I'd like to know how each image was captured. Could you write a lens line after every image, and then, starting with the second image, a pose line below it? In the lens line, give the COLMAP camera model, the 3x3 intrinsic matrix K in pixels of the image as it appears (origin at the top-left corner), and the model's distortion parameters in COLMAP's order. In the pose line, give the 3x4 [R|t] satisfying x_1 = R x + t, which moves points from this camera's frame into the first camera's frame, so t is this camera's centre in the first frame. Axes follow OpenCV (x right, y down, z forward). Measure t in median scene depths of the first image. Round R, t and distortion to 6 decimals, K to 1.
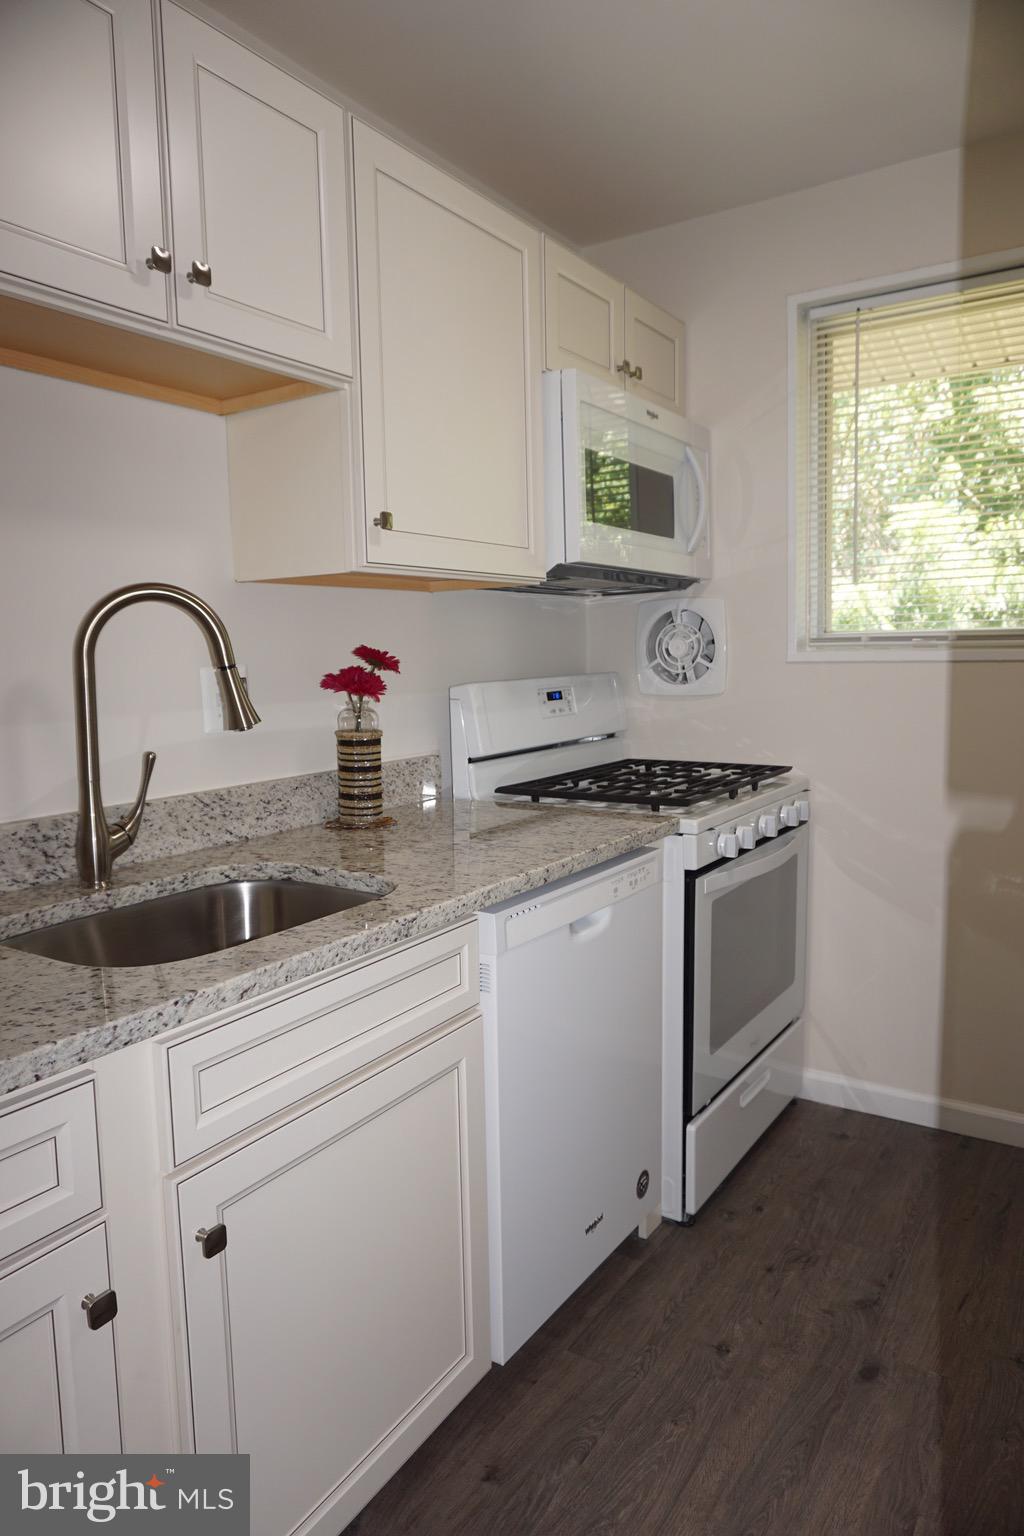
lens RADIAL K [[1019.7, 0, 512.0], [0, 1019.7, 768.0], [0, 0, 1]] dist [-0.053193, 0.043032]
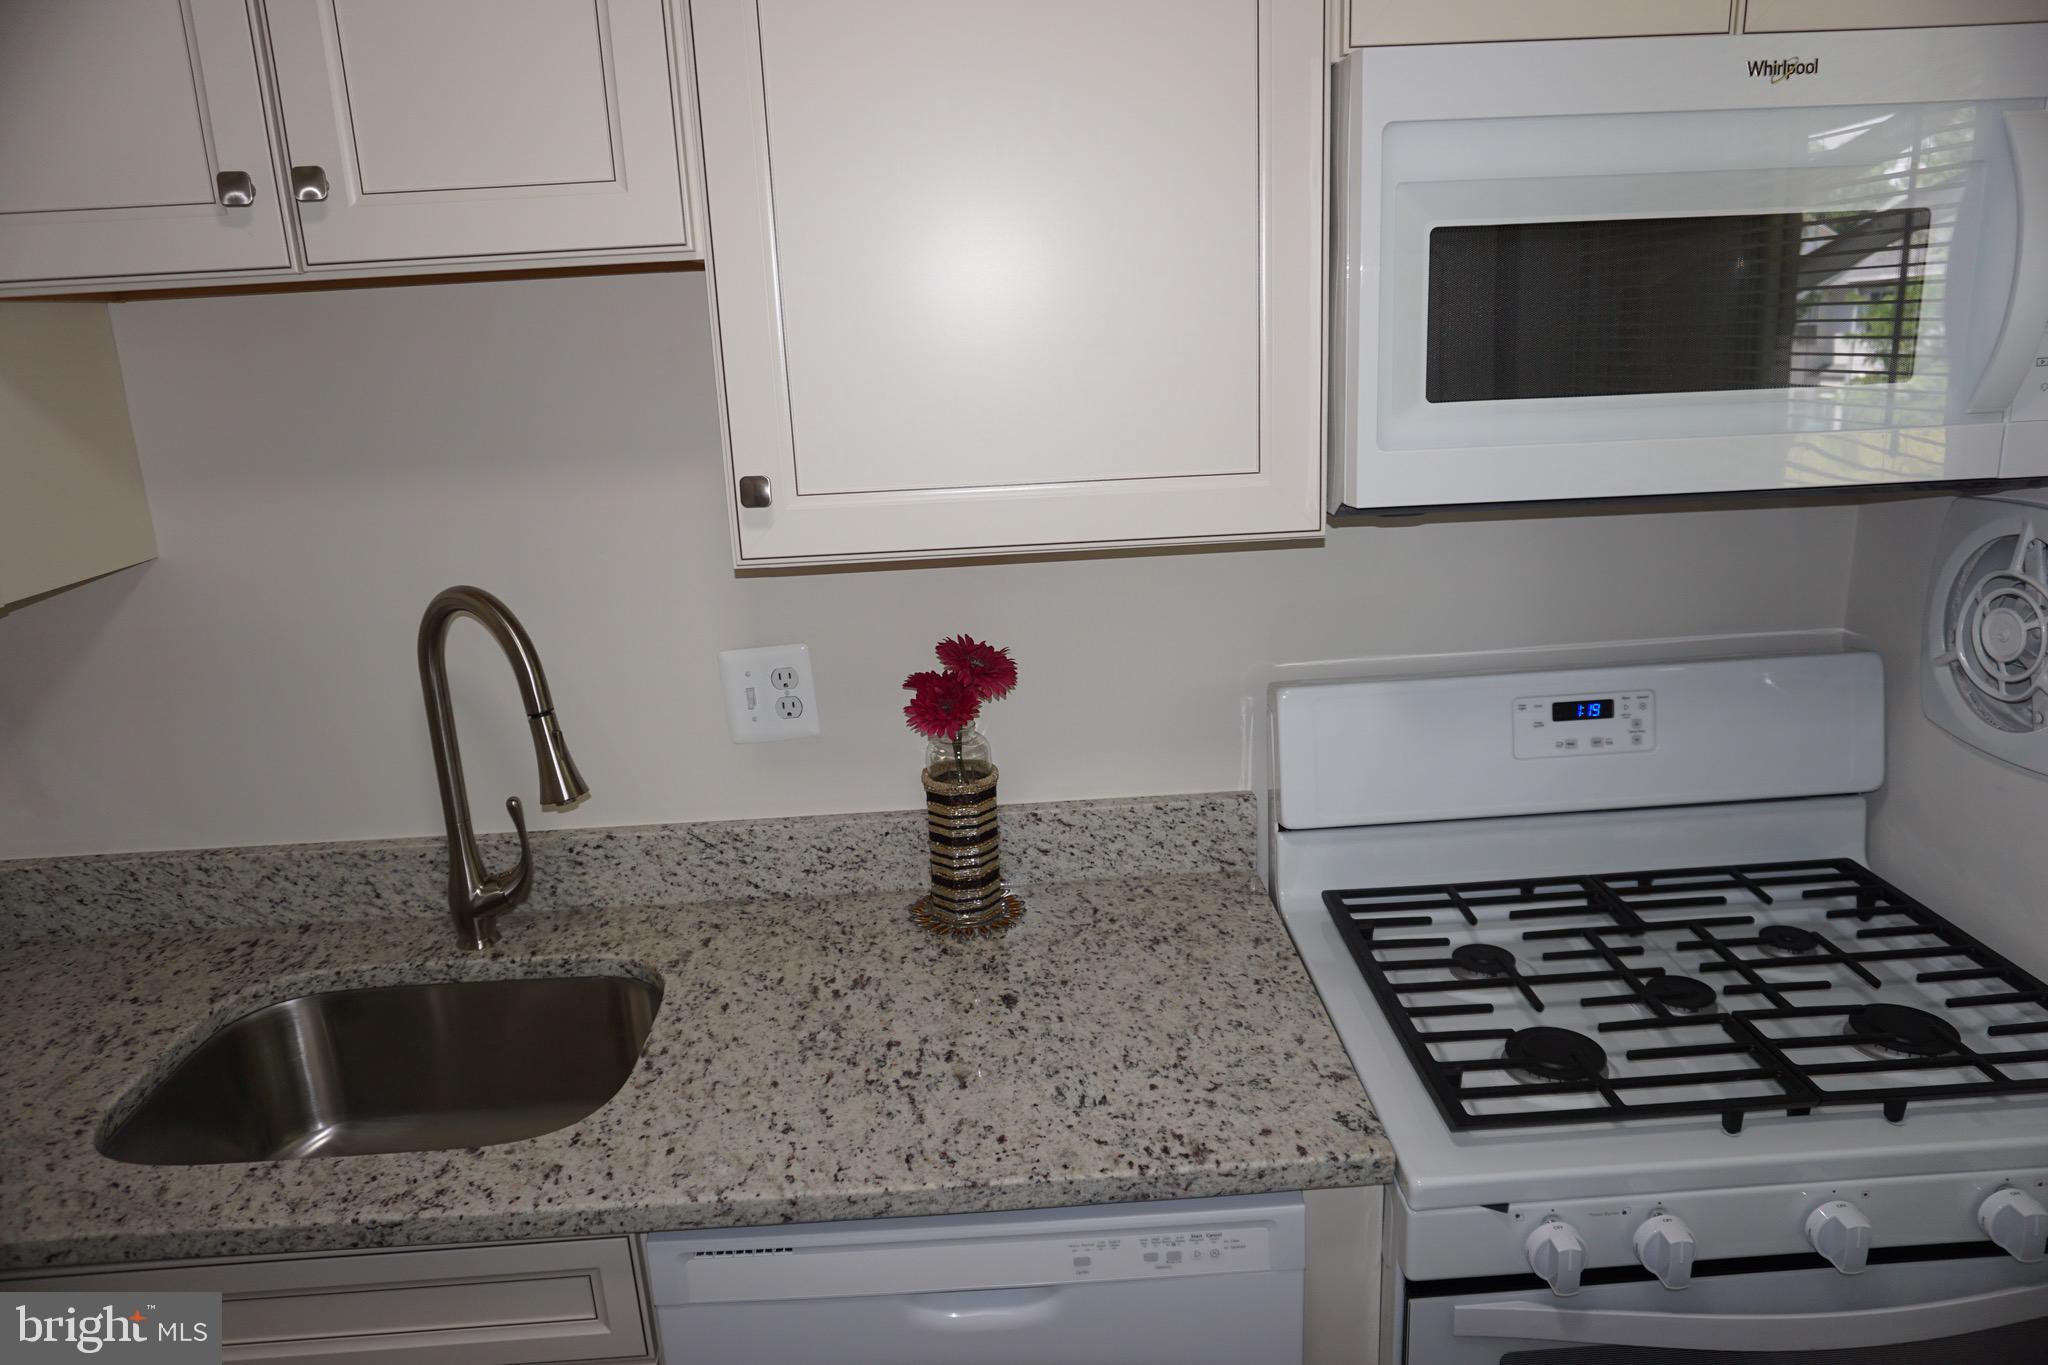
lens RADIAL K [[1359.5, 0, 1021.7], [0, 1359.5, 666.4], [0, 0, 1]] dist [-0.053193, 0.043032]
pose [[0.578946, 0.209179, -0.788077, 0.541837], [-0.060597, 0.974897, 0.214250, -0.299471], [0.813111, -0.076284, 0.577089, 0.634371]]
